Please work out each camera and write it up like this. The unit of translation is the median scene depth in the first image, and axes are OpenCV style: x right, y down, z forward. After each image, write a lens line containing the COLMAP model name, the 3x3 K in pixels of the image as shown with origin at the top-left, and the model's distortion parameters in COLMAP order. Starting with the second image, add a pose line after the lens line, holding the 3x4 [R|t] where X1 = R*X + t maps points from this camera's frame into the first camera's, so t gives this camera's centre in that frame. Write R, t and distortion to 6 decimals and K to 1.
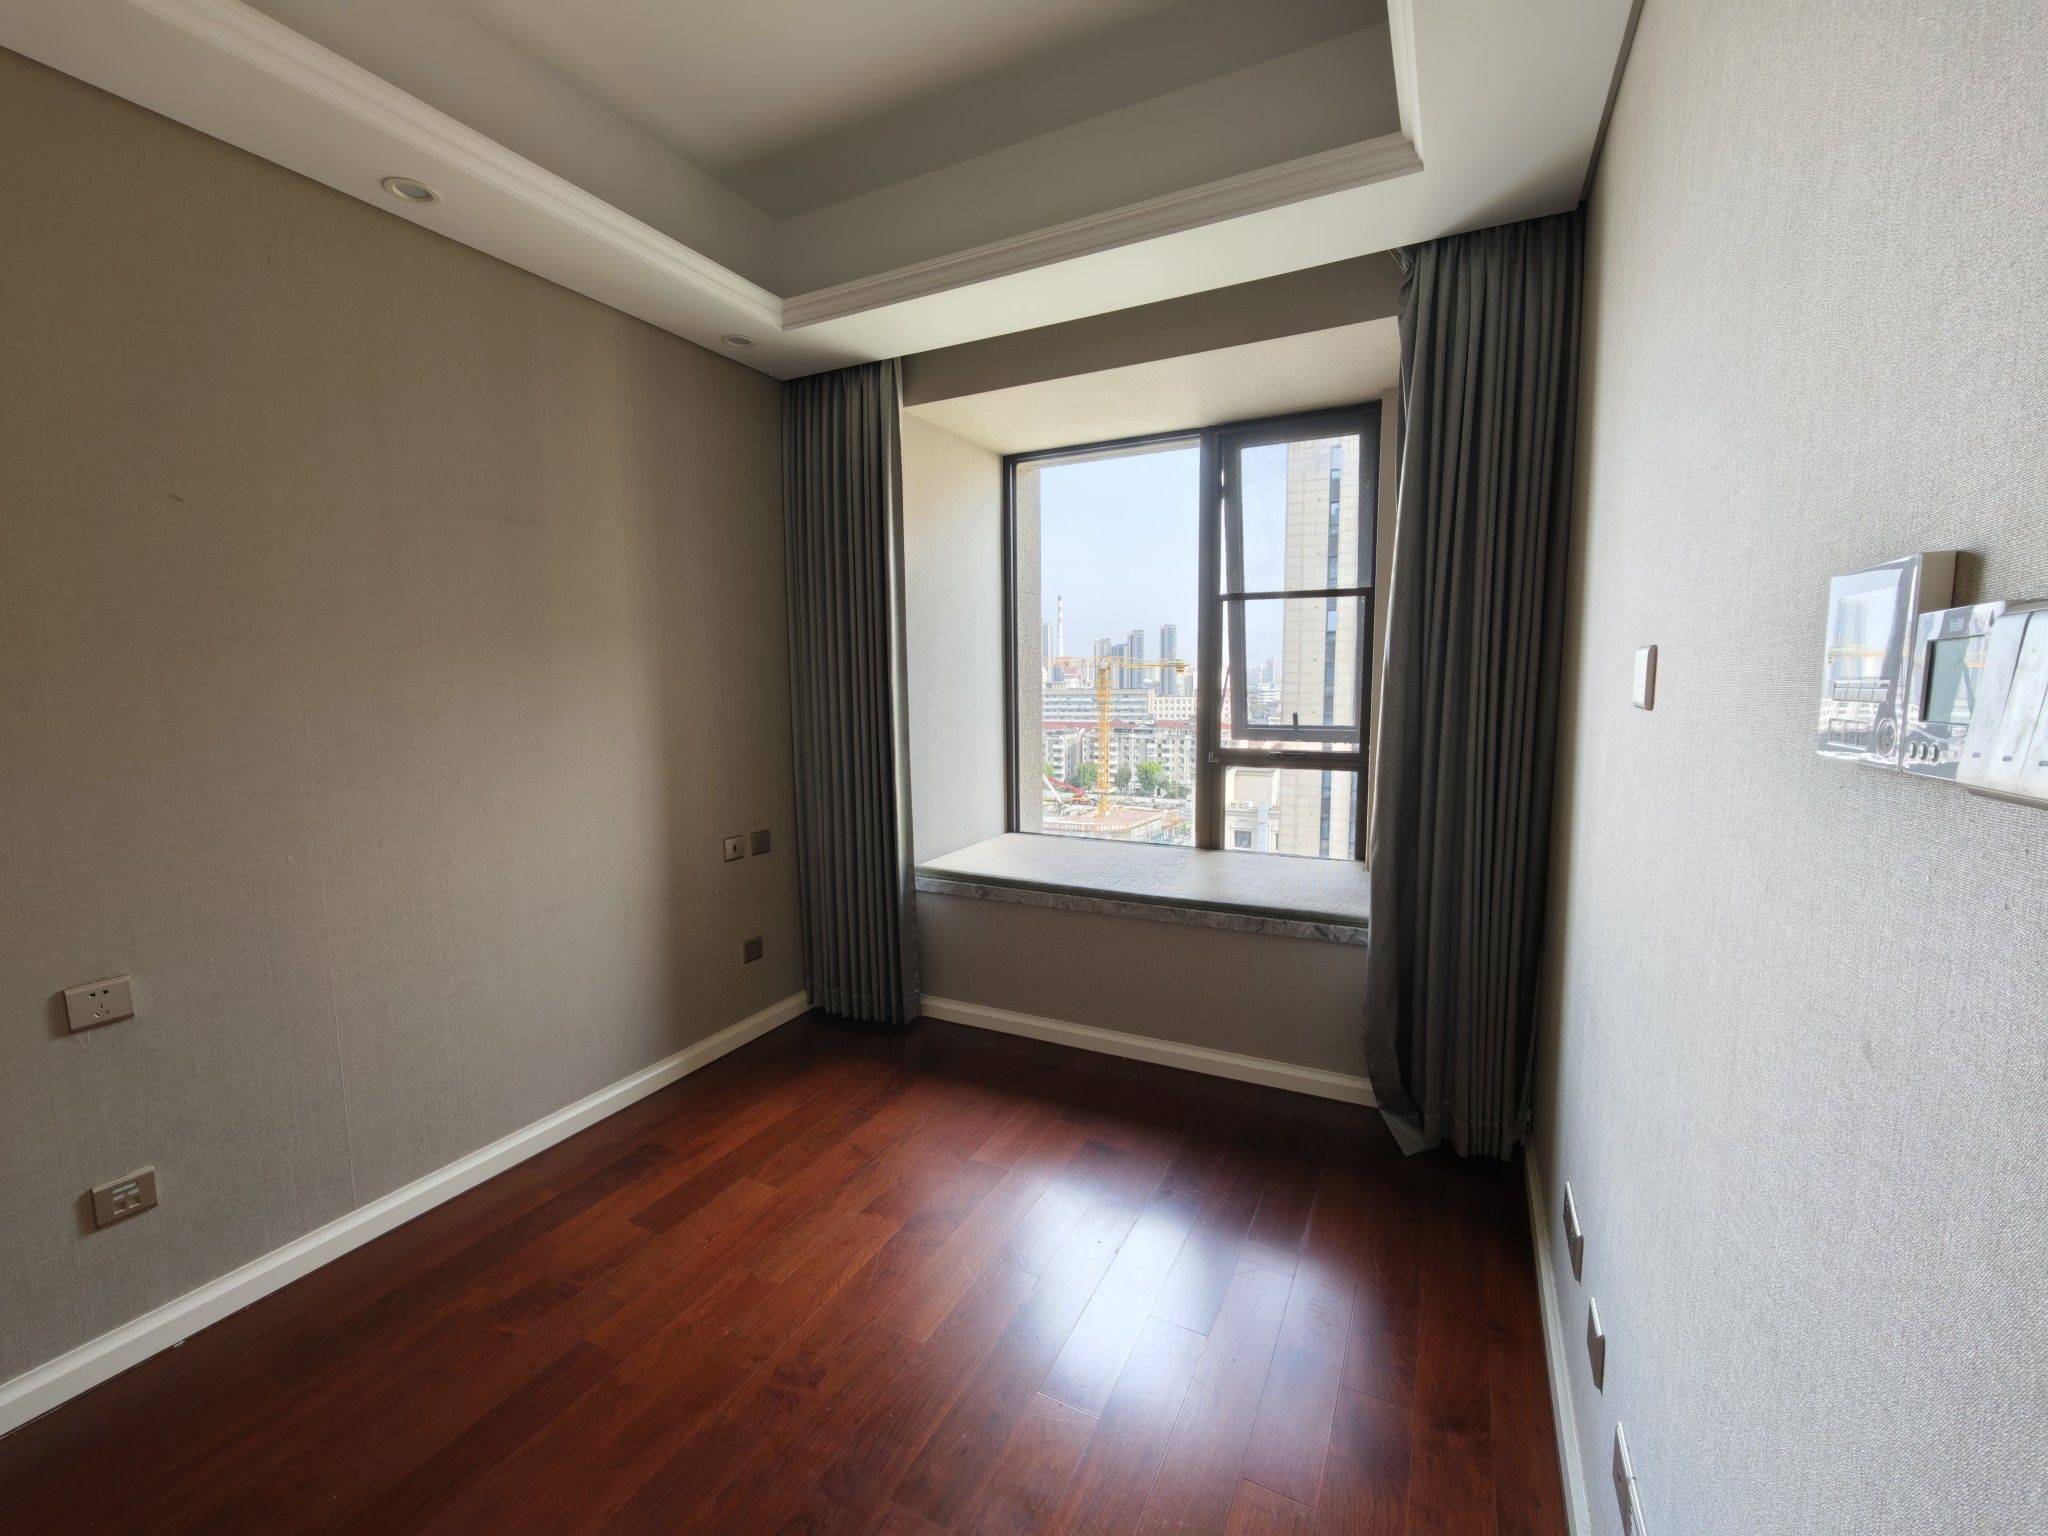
lens RADIAL K [[854.3, 0, 1024.0], [0, 854.3, 768.0], [0, 0, 1]] dist [-0.000136, 0.000006]
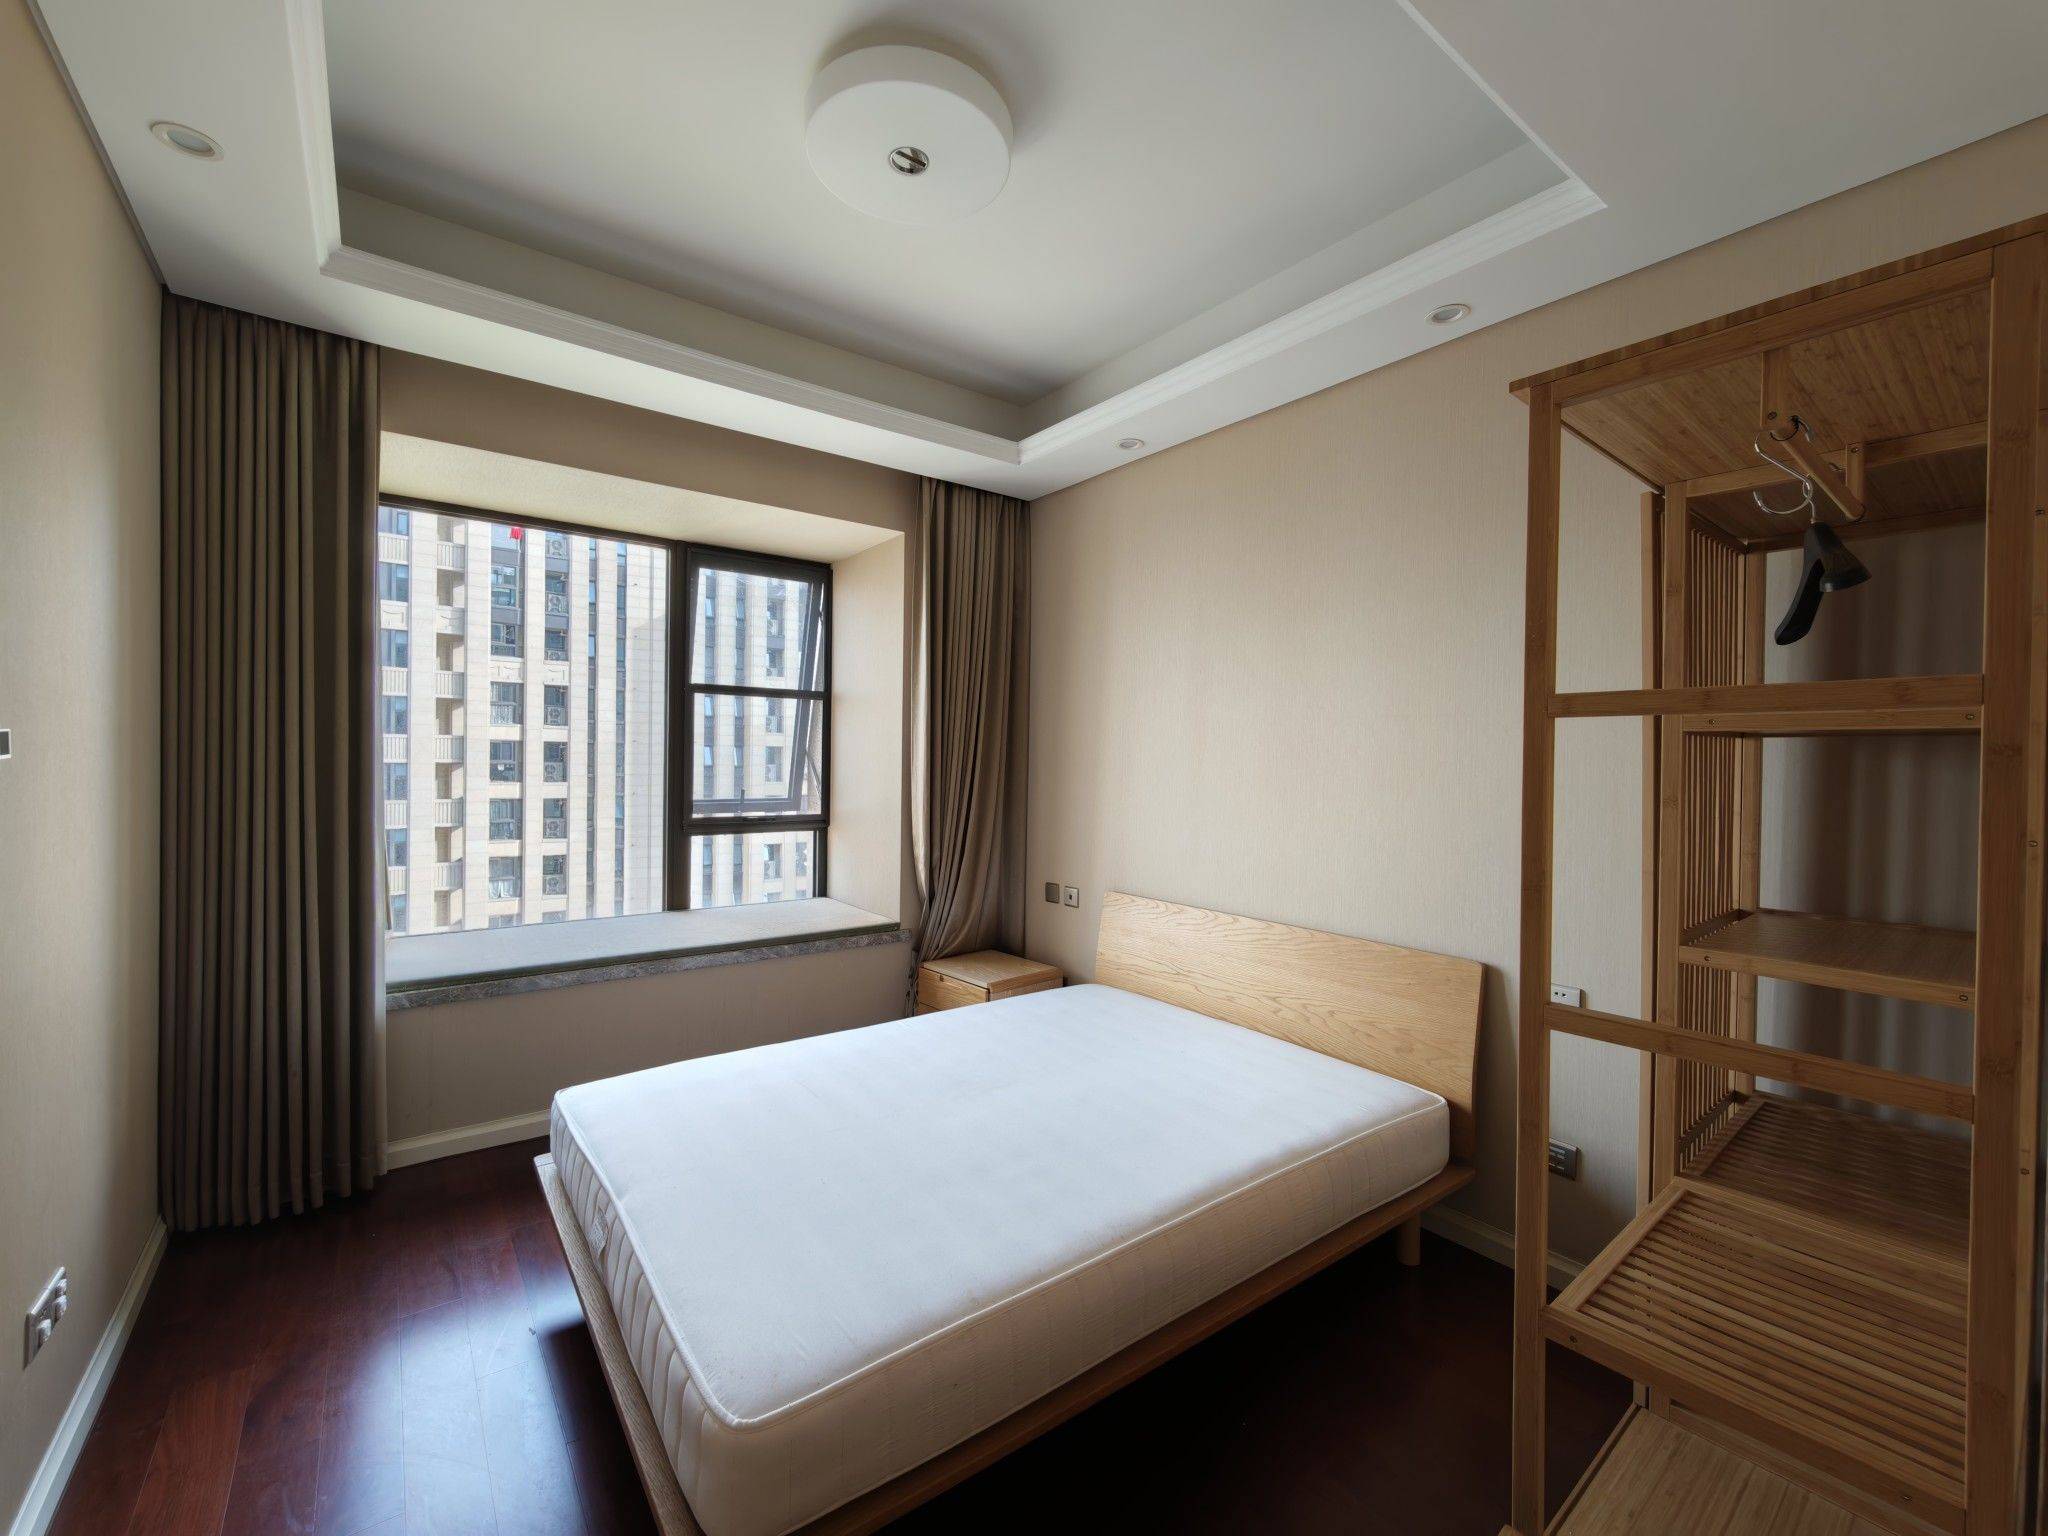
lens RADIAL K [[854.3, 0, 1024.0], [0, 854.3, 768.0], [0, 0, 1]] dist [-0.000136, 0.000006]
pose [[0.437303, 0.025604, 0.898949, -0.625343], [0.065738, 0.996010, -0.060348, 0.009041], [-0.896908, 0.085486, 0.433876, 0.099027]]
